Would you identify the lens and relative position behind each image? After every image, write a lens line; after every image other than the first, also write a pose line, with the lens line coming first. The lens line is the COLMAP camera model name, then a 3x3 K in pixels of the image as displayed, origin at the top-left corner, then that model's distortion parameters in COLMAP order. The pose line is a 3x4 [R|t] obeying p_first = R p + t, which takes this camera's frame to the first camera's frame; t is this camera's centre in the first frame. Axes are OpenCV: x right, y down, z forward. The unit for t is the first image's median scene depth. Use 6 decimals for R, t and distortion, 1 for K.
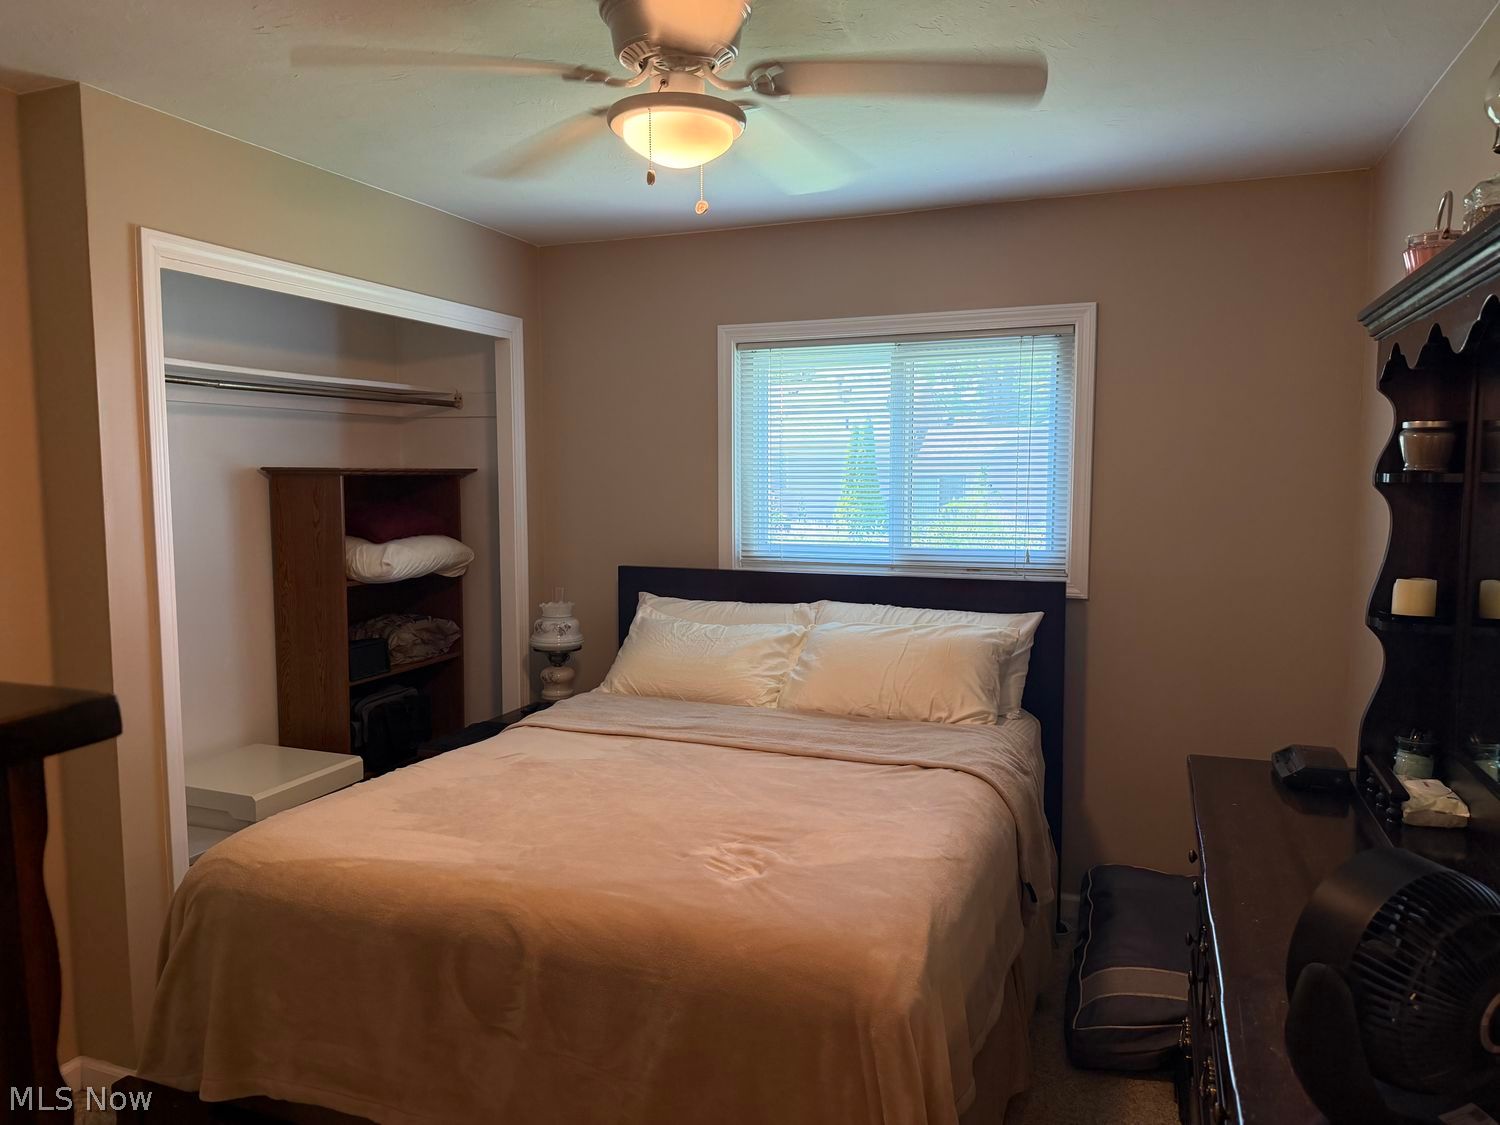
lens RADIAL K [[1031.3, 0, 750.0], [0, 1031.3, 562.5], [0, 0, 1]] dist [0.082289, -0.135066]
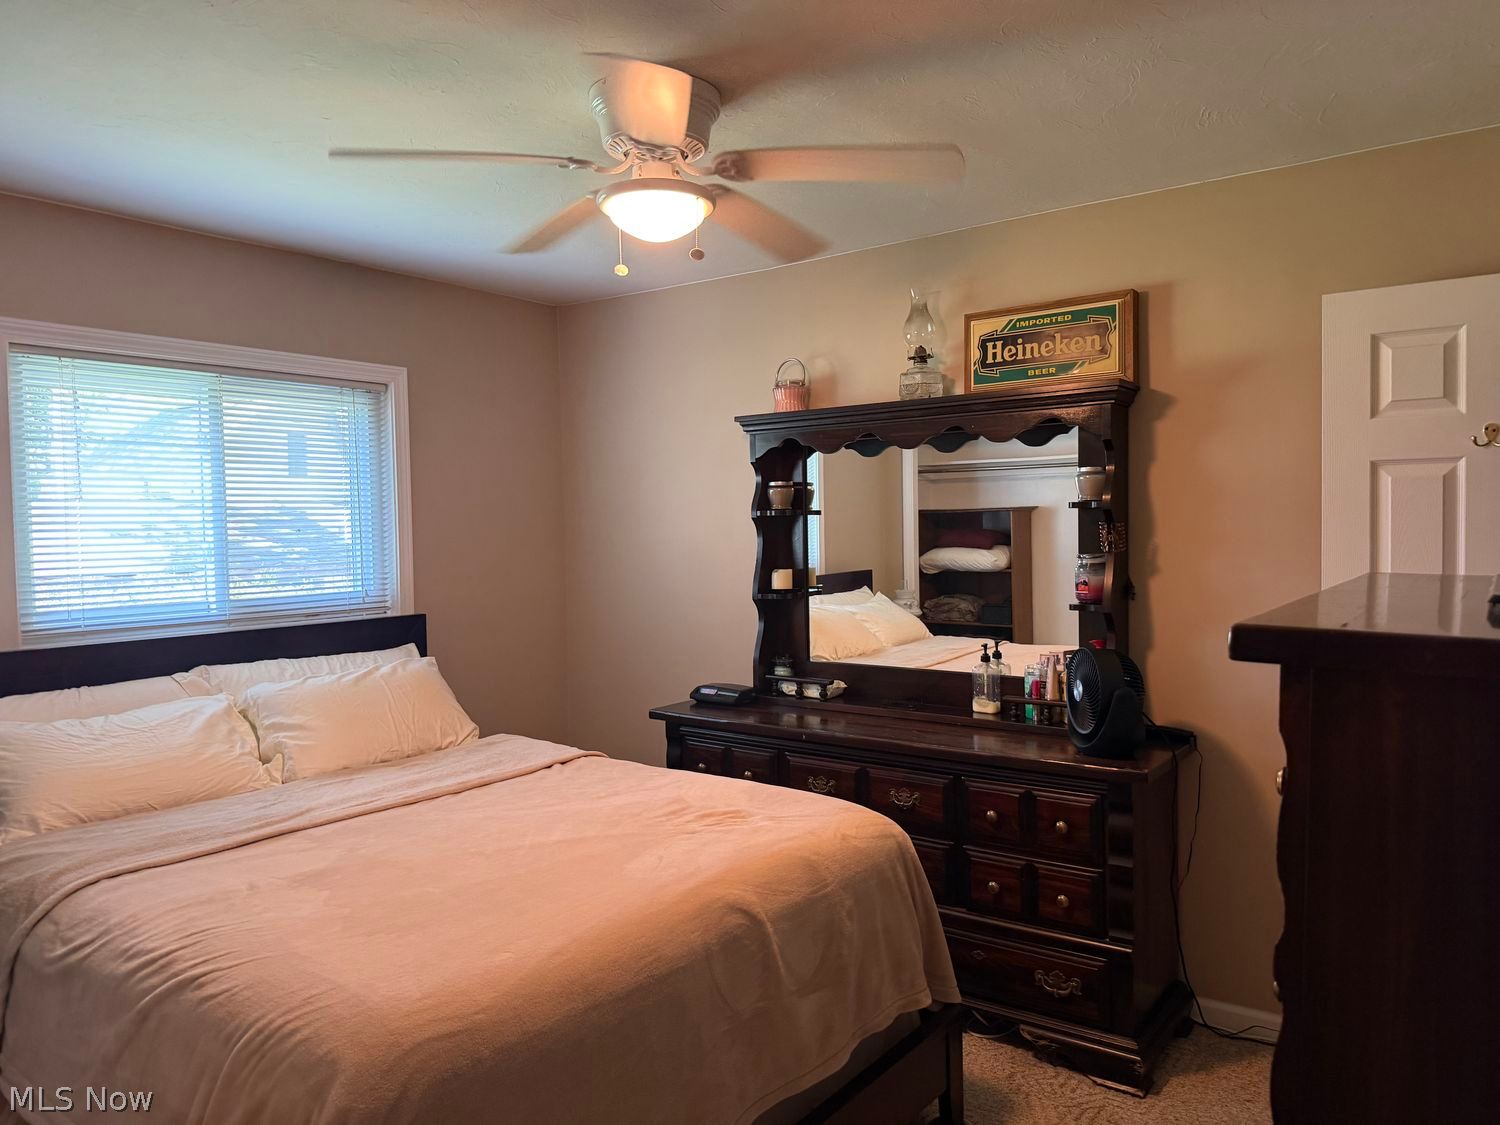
lens RADIAL K [[1060.3, 0, 750.0], [0, 1060.3, 562.5], [0, 0, 1]] dist [0.085690, -0.208781]
pose [[0.264079, -0.043232, 0.963532, -0.849947], [0.099448, 0.994891, 0.017383, -0.024835], [-0.959360, 0.091231, 0.267029, 0.421755]]
